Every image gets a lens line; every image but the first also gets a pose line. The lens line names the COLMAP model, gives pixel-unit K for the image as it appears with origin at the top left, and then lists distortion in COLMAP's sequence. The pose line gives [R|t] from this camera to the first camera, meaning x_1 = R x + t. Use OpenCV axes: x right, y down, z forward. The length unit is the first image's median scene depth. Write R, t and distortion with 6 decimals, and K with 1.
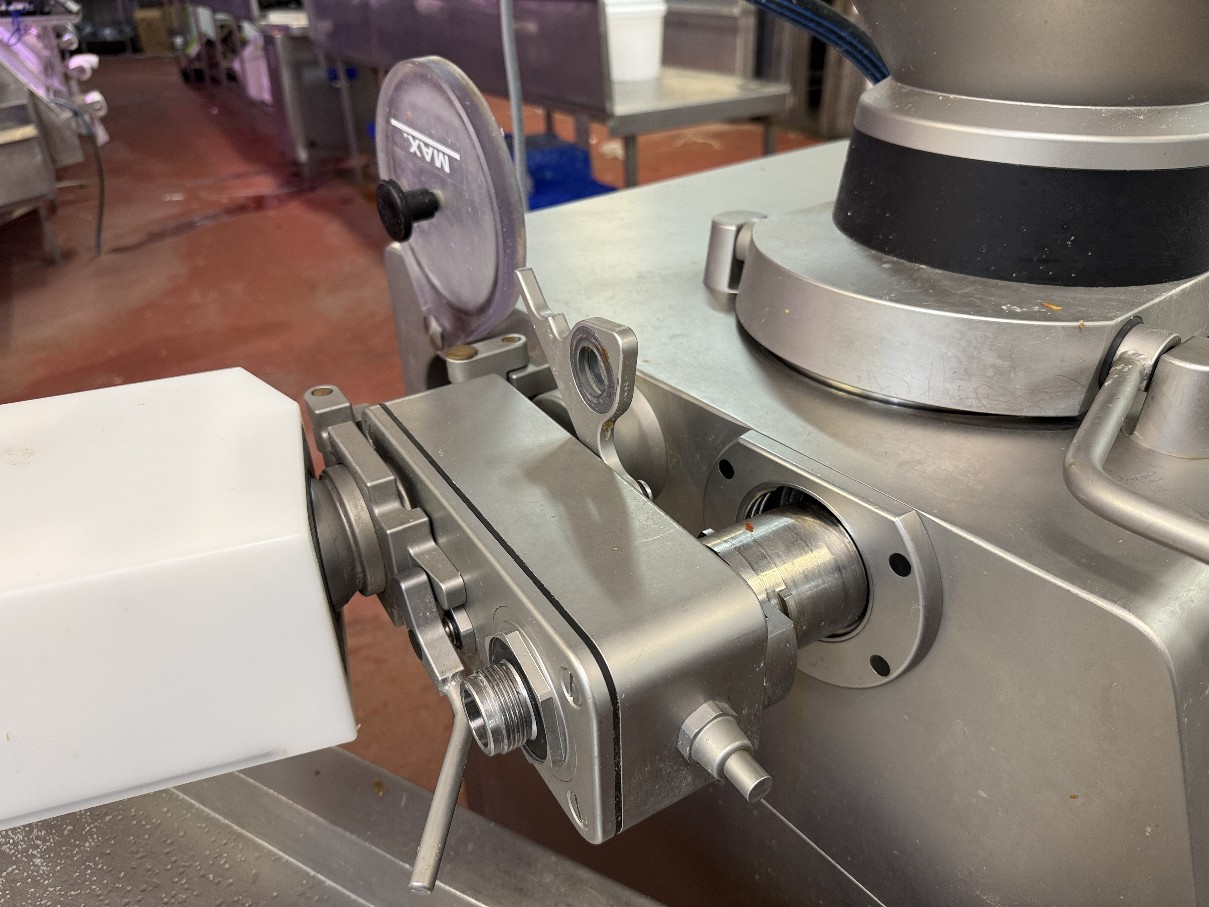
lens RADIAL K [[873.3, 0, 603.1], [0, 873.3, 467.4], [0, 0, 1]] dist [-0.029910, -0.002055]
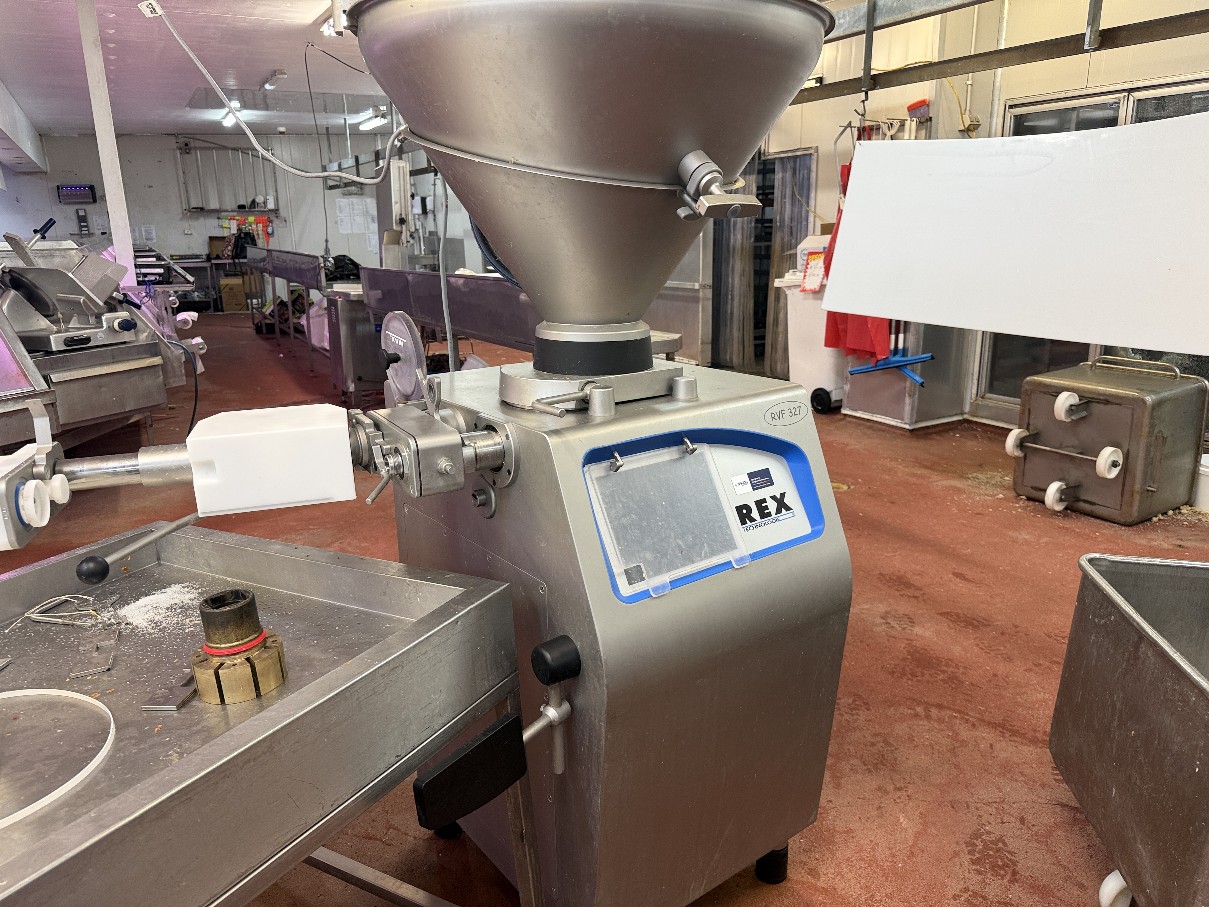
lens RADIAL K [[847.6, 0, 611.4], [0, 847.6, 453.7], [0, 0, 1]] dist [0.031579, -0.051020]
pose [[0.999845, 0.004259, -0.017083, 0.068623], [-0.008879, 0.959846, -0.280387, 0.096296], [0.015203, 0.280495, 0.959735, -0.197088]]
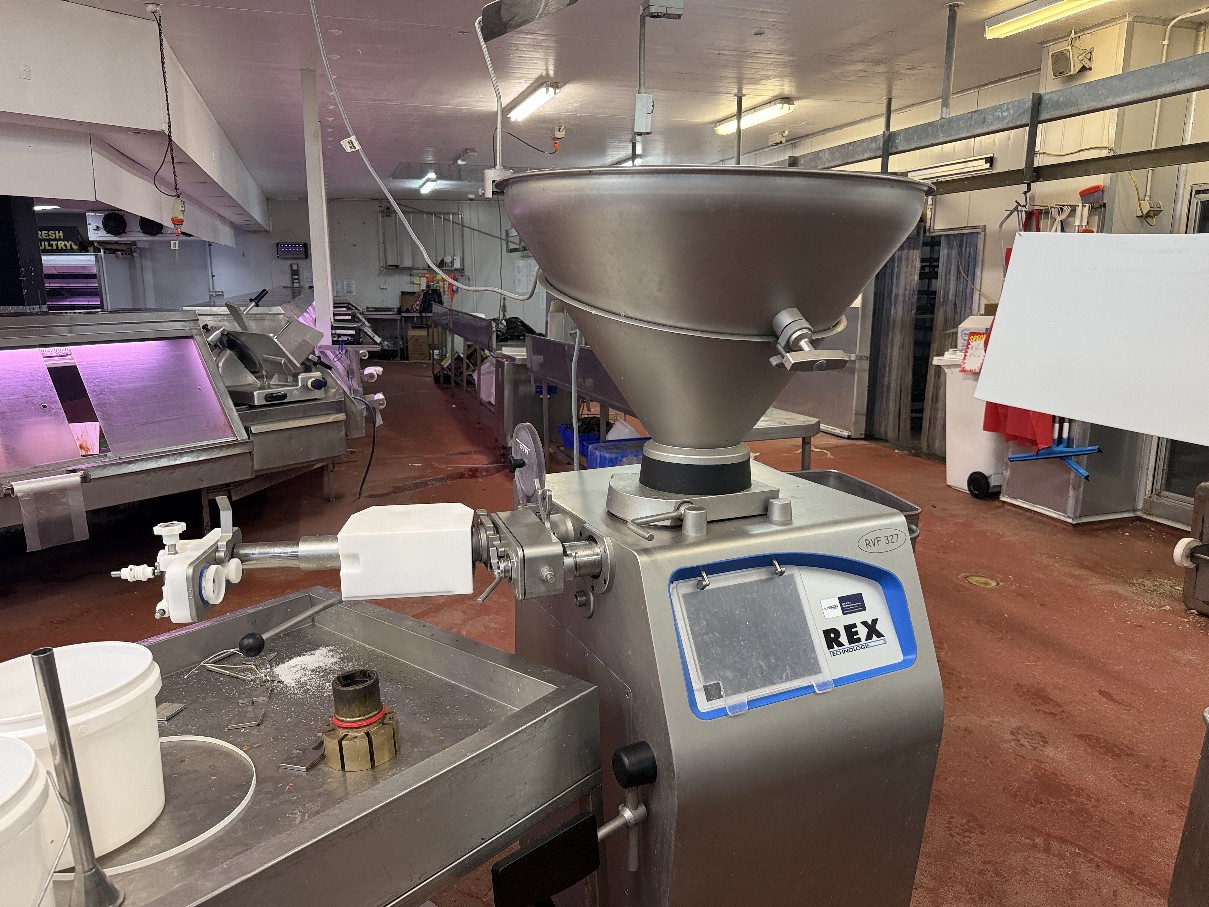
lens RADIAL K [[846.4, 0, 614.2], [0, 846.4, 450.3], [0, 0, 1]] dist [0.012109, -0.022071]
pose [[0.977964, 0.061115, -0.199626, 0.092331], [-0.125514, 0.936206, -0.328275, 0.078190], [0.166829, 0.346097, 0.923247, -0.227558]]
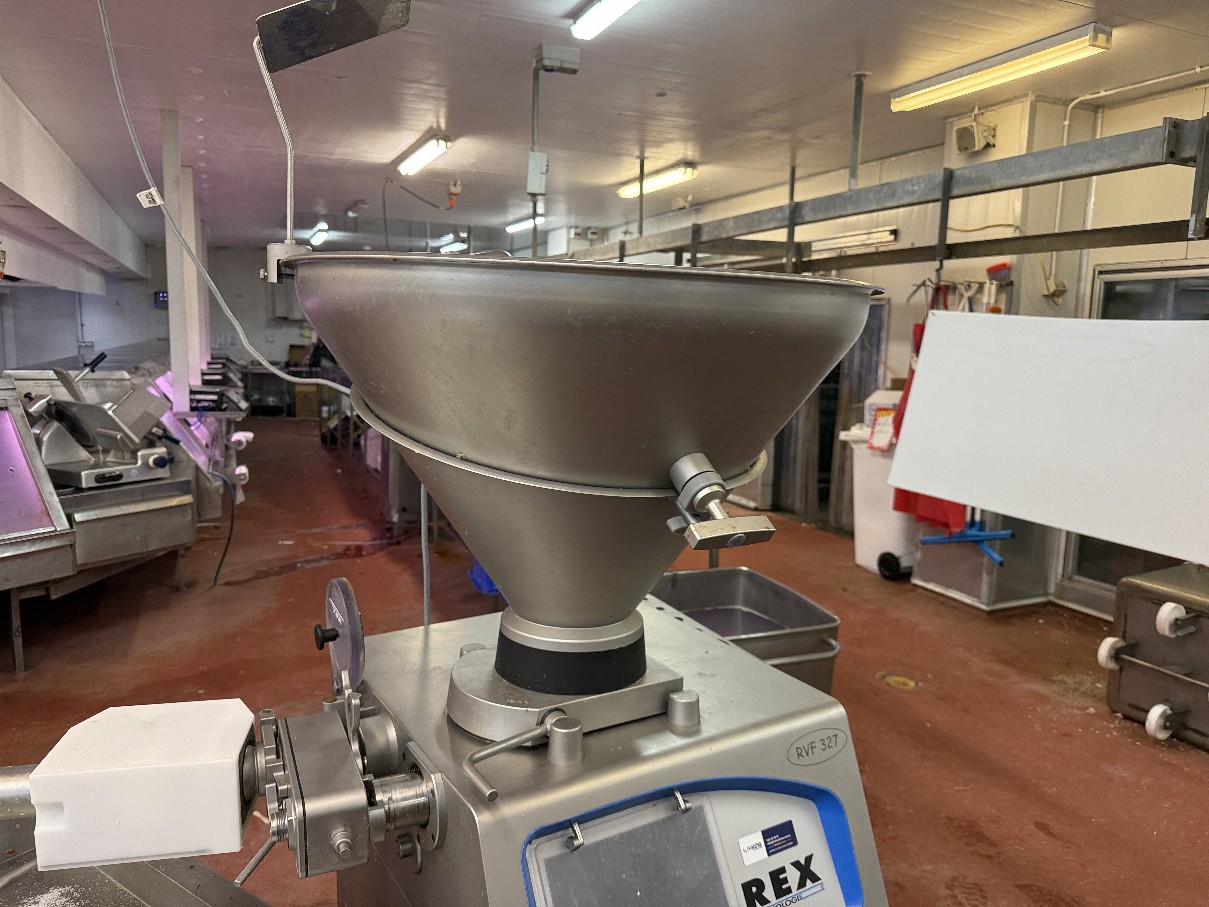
lens RADIAL K [[852.4, 0, 604.5], [0, 852.4, 453.5], [0, 0, 1]] dist [0.018161, -0.046921]
pose [[0.992839, 0.056361, -0.105327, 0.090393], [-0.093717, 0.914241, -0.394184, 0.011726], [0.074078, 0.401233, 0.912976, -0.154987]]
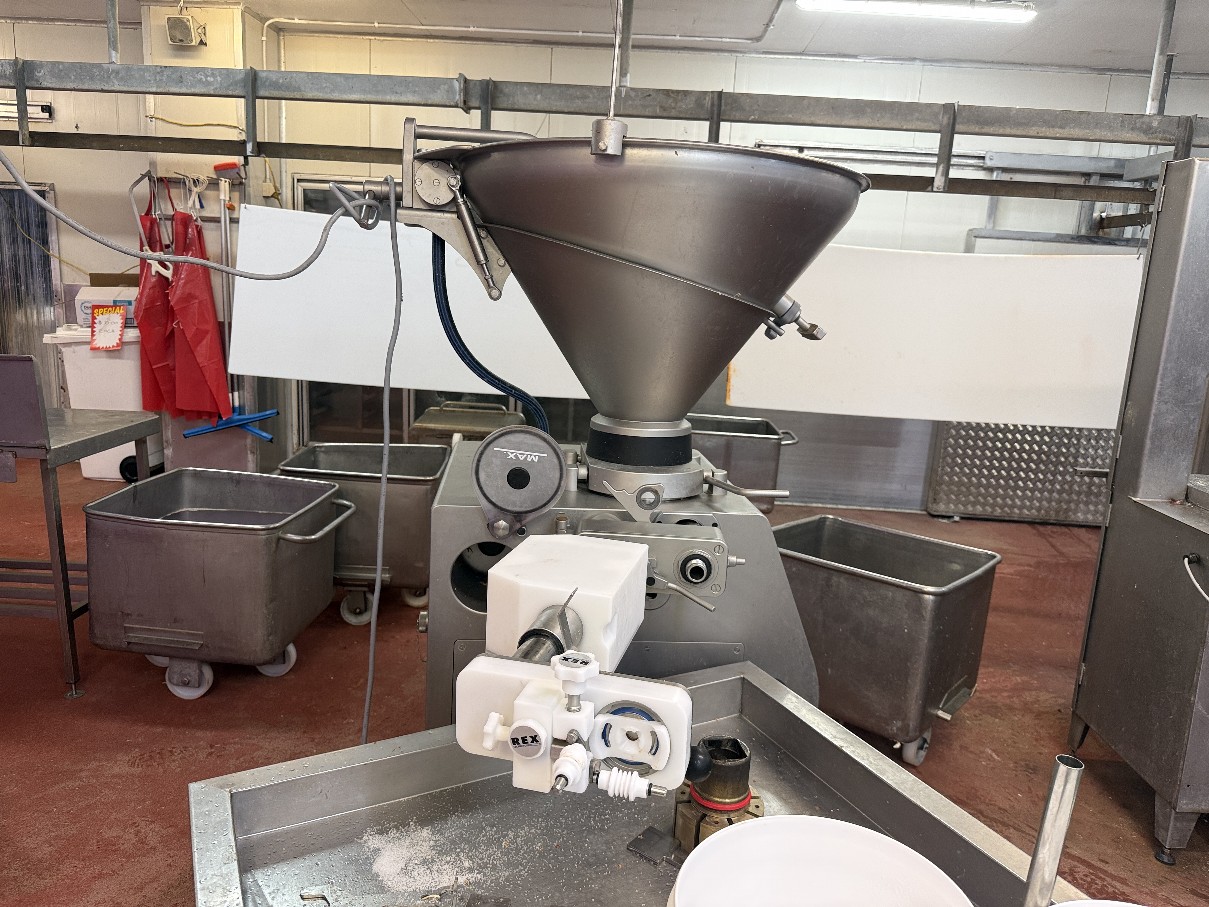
lens RADIAL K [[844.5, 0, 604.5], [0, 844.5, 453.5], [0, 0, 1]] dist [-0.014141, -0.003738]
pose [[0.541086, -0.124061, 0.831766, -0.253171], [0.383583, 0.916589, -0.112819, 0.001111], [-0.748391, 0.380096, 0.543541, -0.075301]]
